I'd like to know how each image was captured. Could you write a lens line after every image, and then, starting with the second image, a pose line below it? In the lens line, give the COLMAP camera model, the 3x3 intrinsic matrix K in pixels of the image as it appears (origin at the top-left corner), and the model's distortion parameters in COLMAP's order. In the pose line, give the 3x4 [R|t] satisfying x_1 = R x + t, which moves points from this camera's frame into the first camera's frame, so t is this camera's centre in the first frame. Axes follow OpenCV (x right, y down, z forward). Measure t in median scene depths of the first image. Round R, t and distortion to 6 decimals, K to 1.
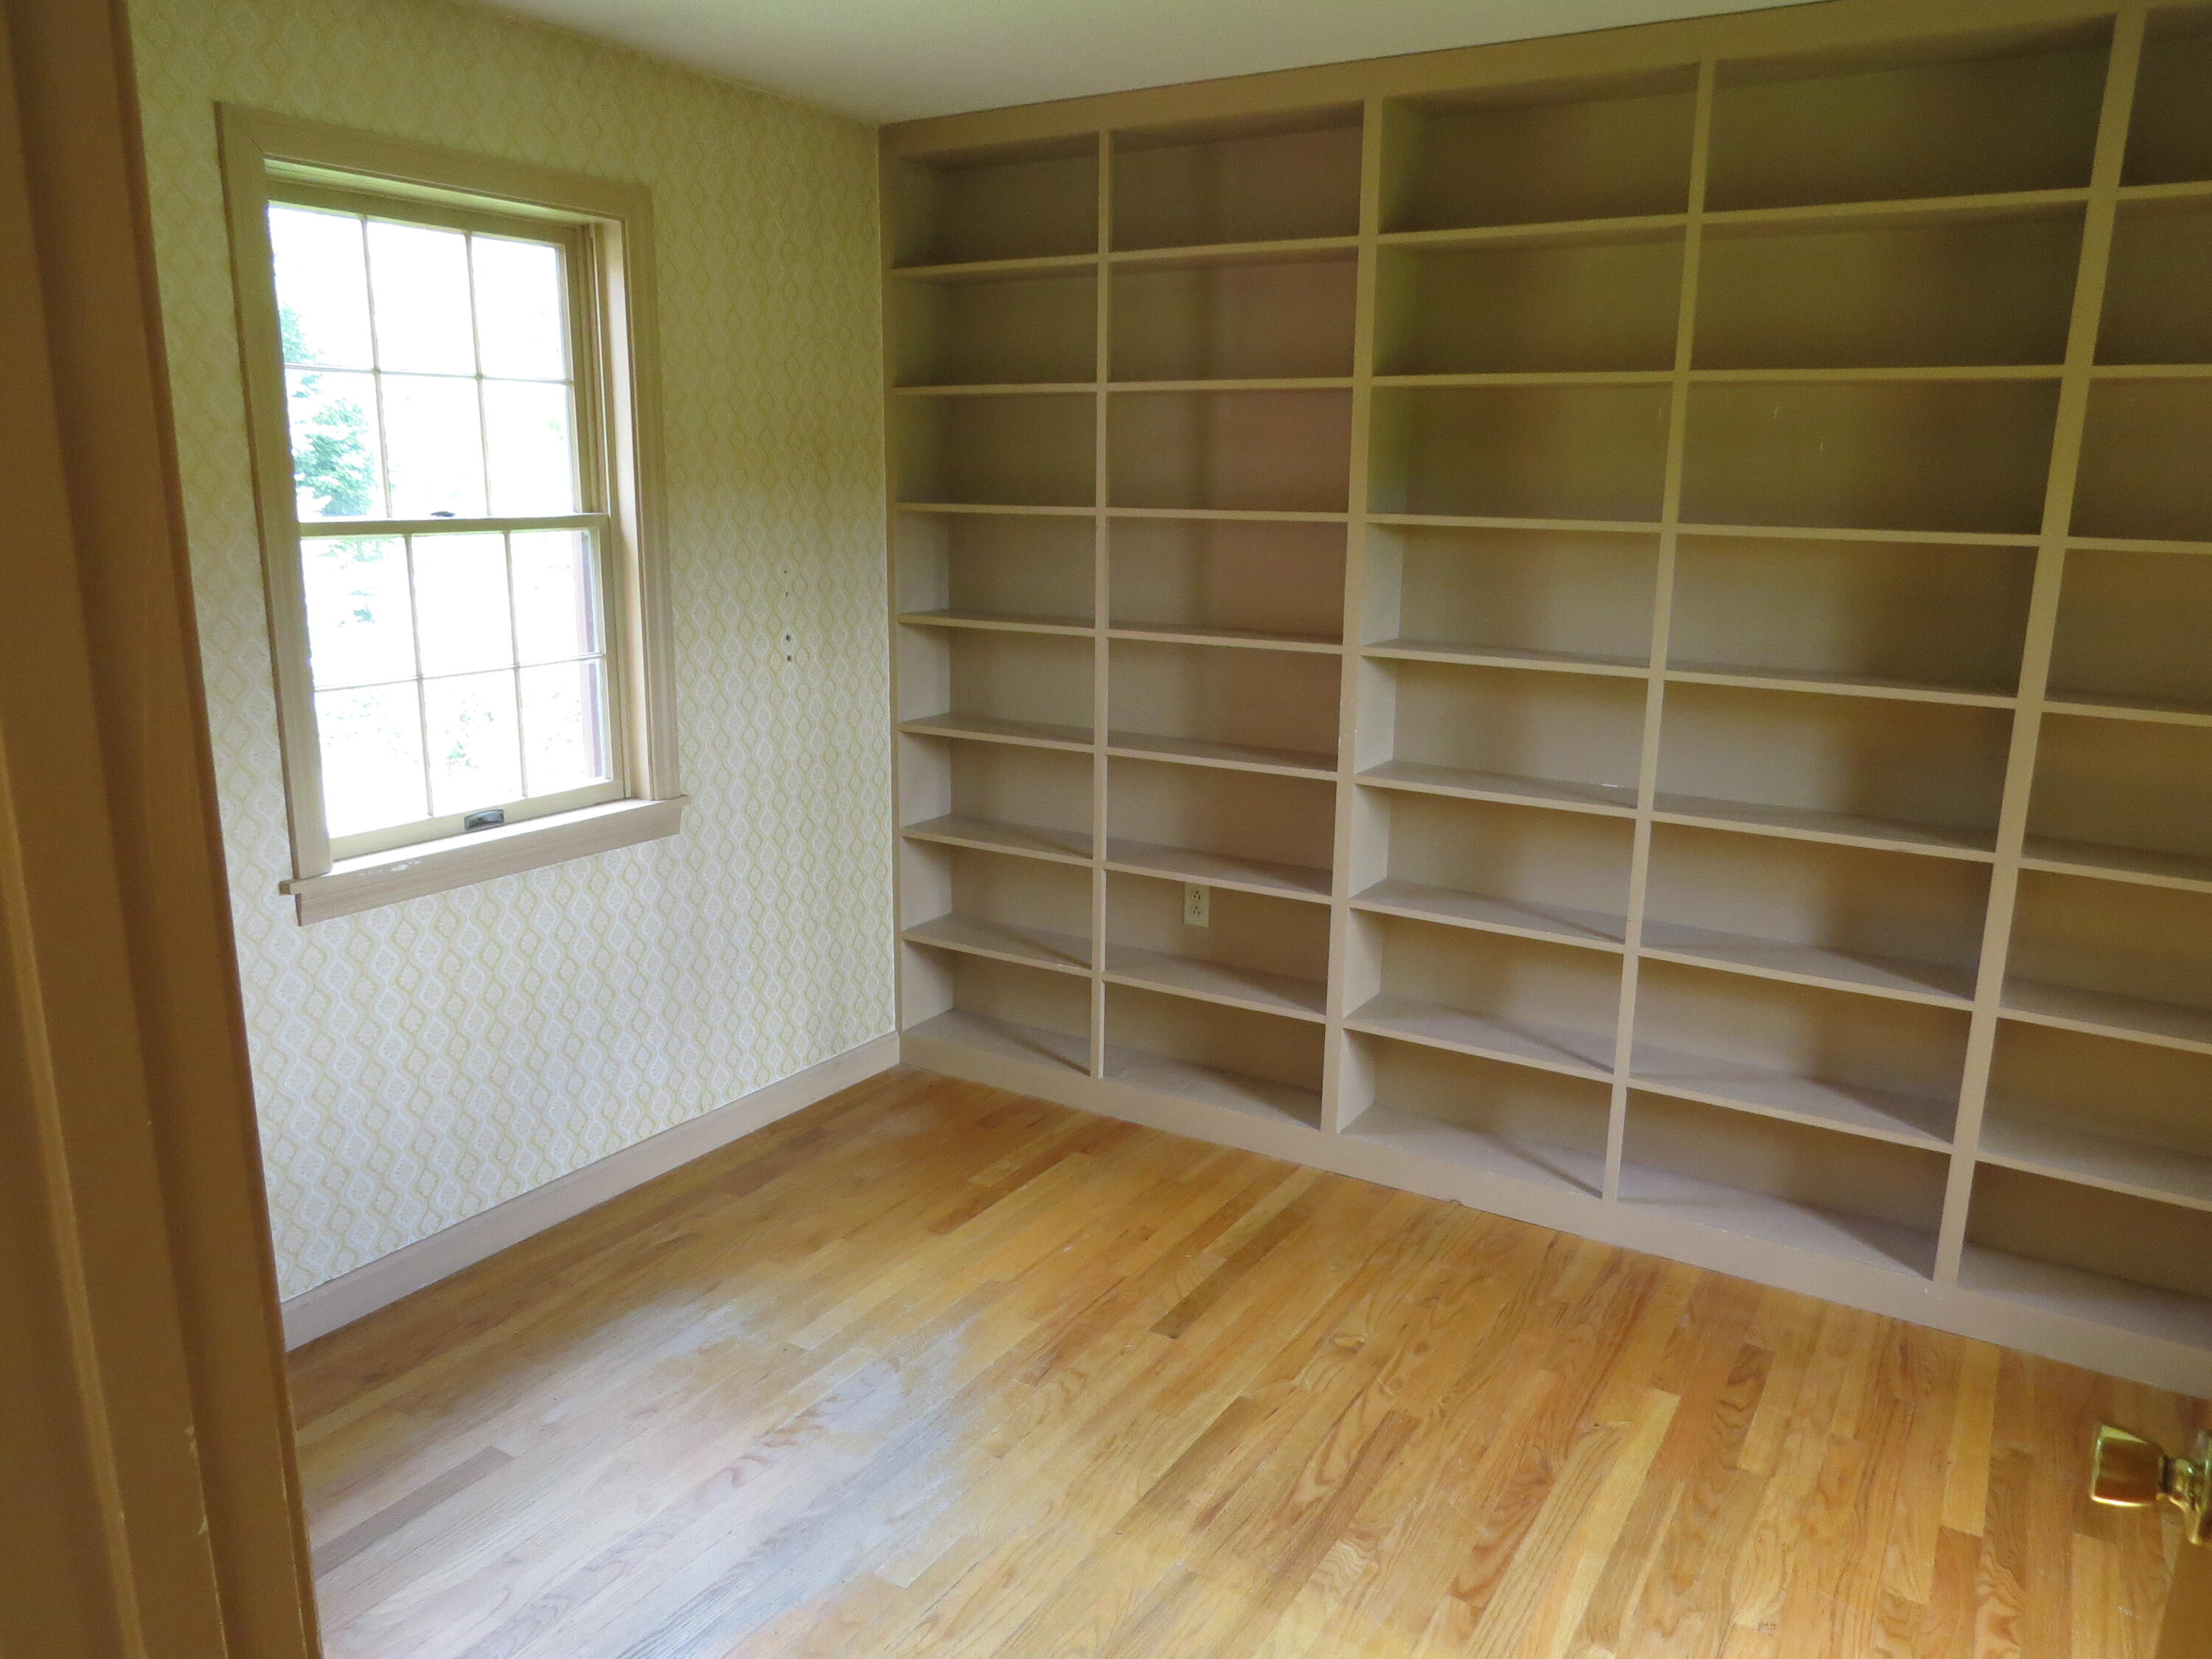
lens RADIAL K [[1562.0, 0, 1106.7], [0, 1562.0, 829.3], [0, 0, 1]] dist [0.000454, 0.000124]
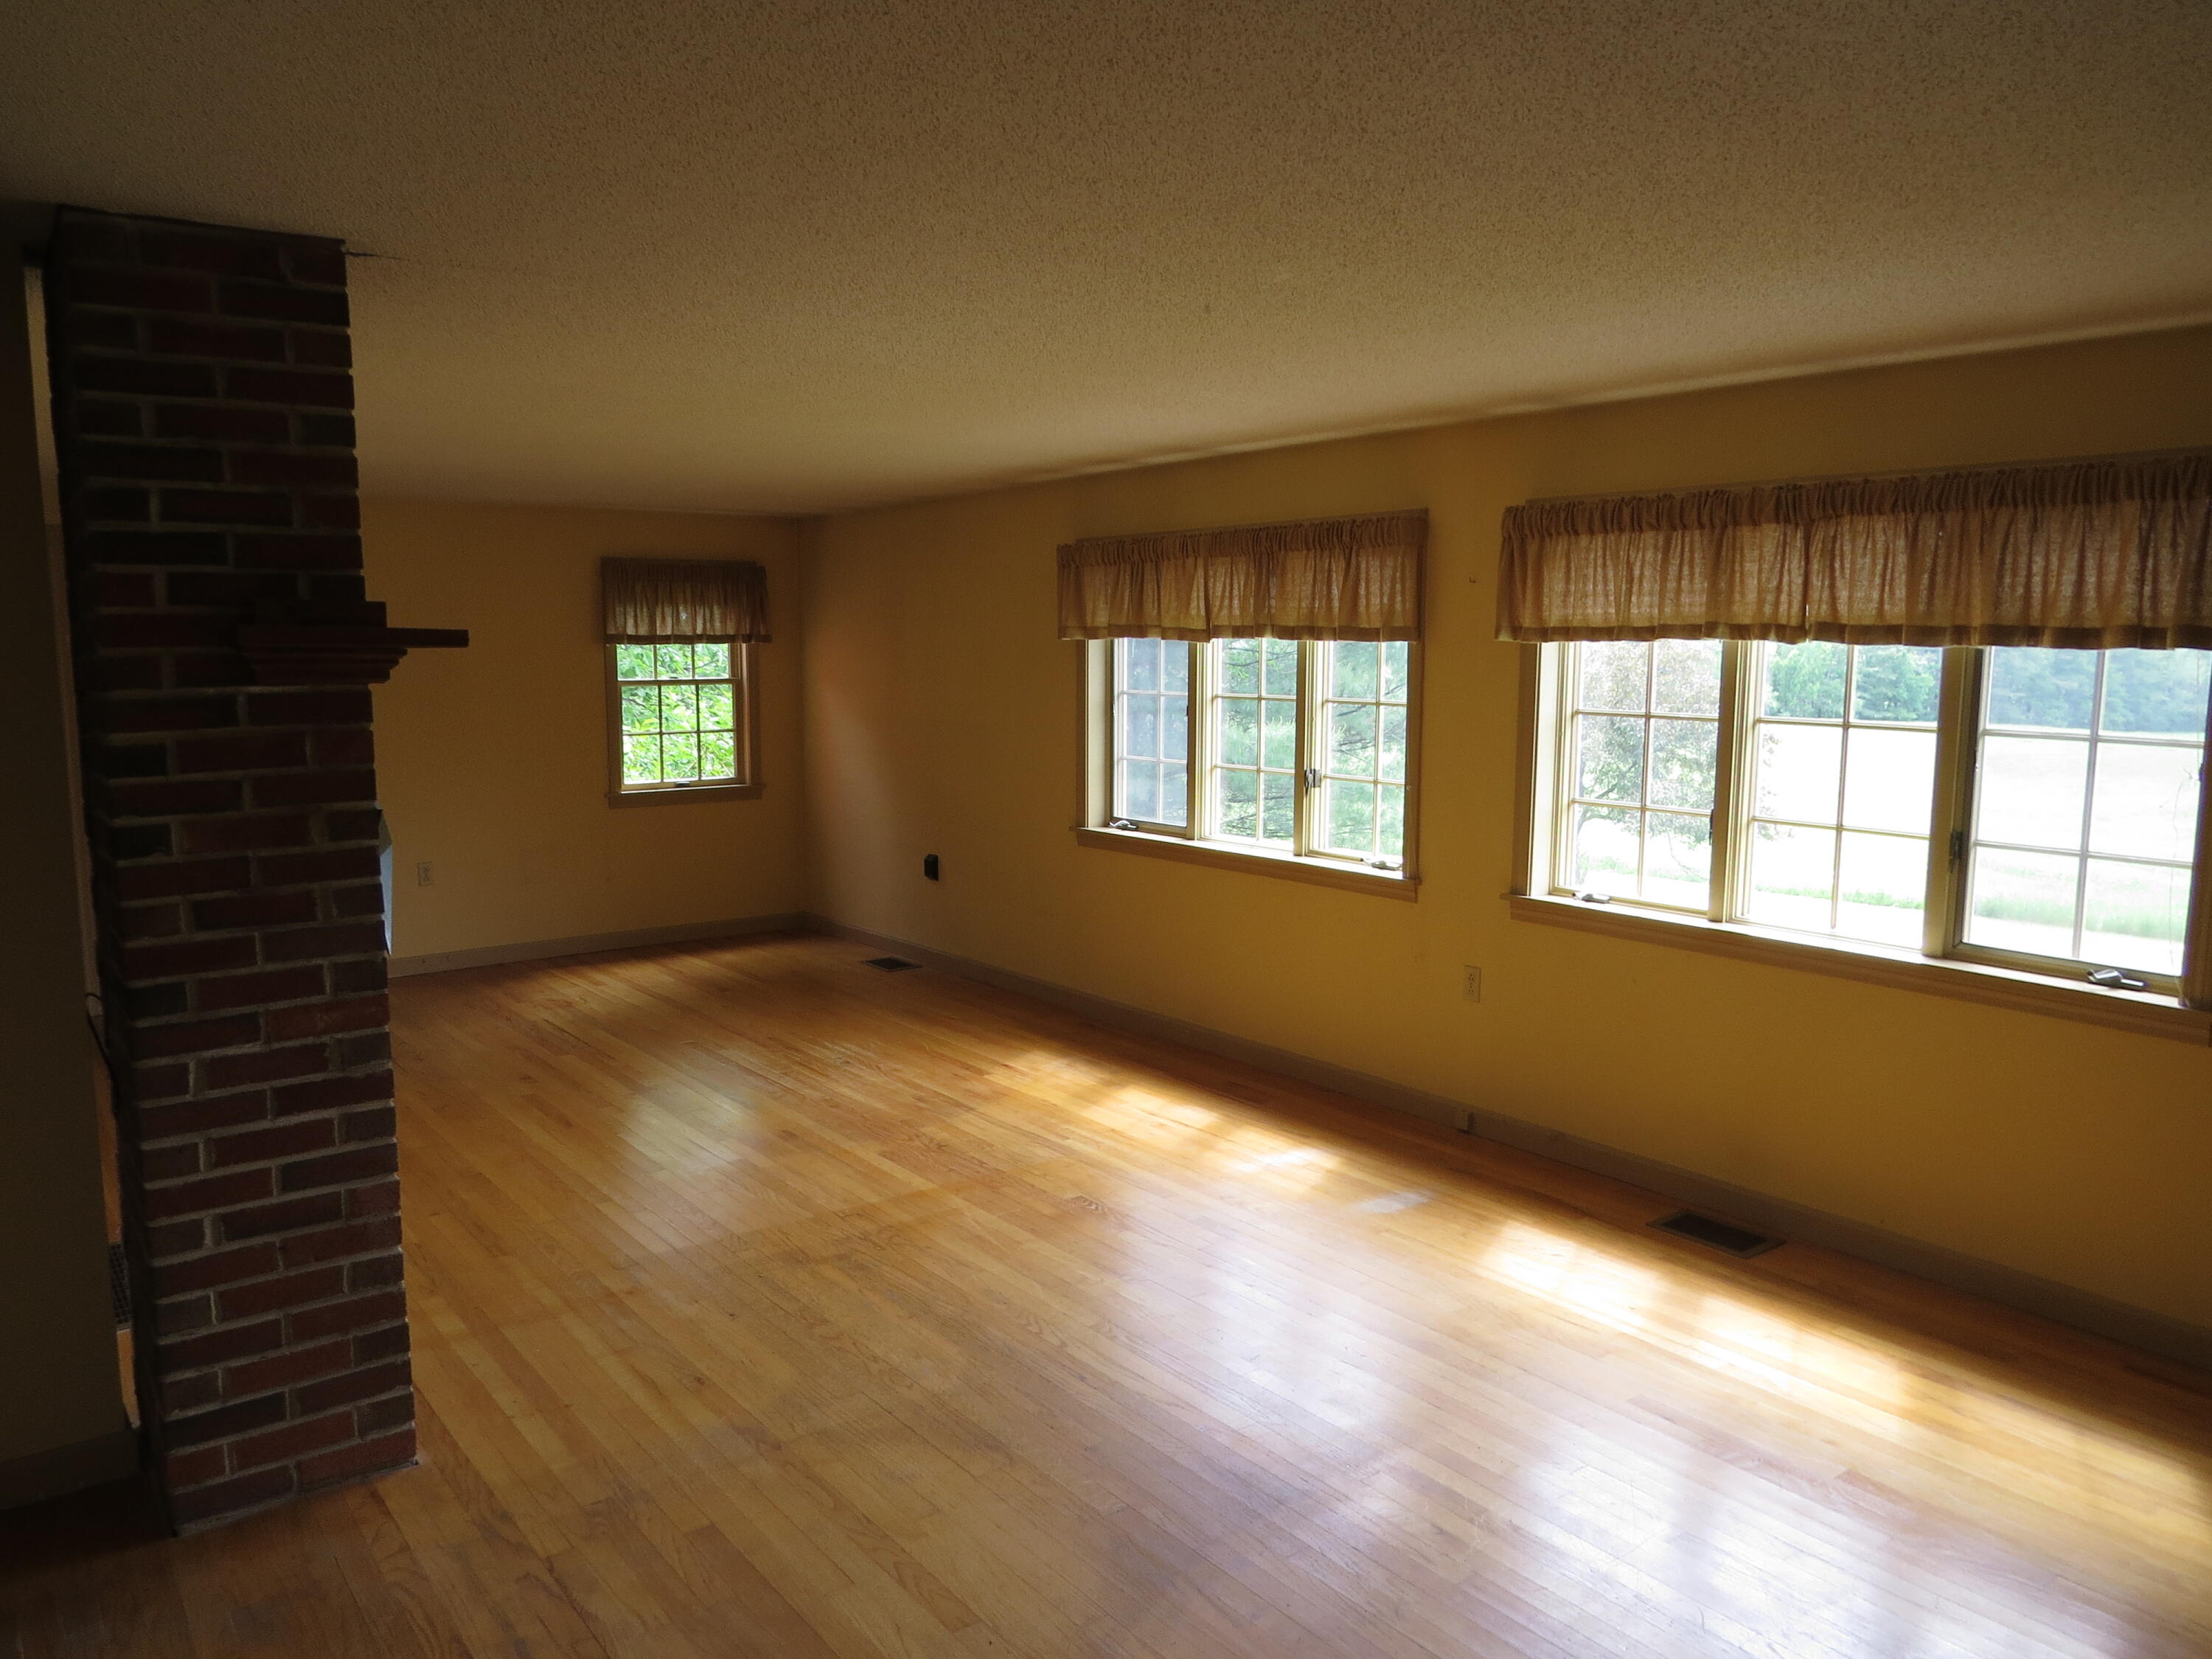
lens RADIAL K [[1562.0, 0, 1104.6], [0, 1562.0, 830.4], [0, 0, 1]] dist [0.000454, 0.000124]
pose [[0.937234, 0.035066, -0.346934, 1.311883], [-0.067832, 0.994259, -0.082753, 0.258438], [0.342040, 0.101092, 0.934232, -1.376501]]
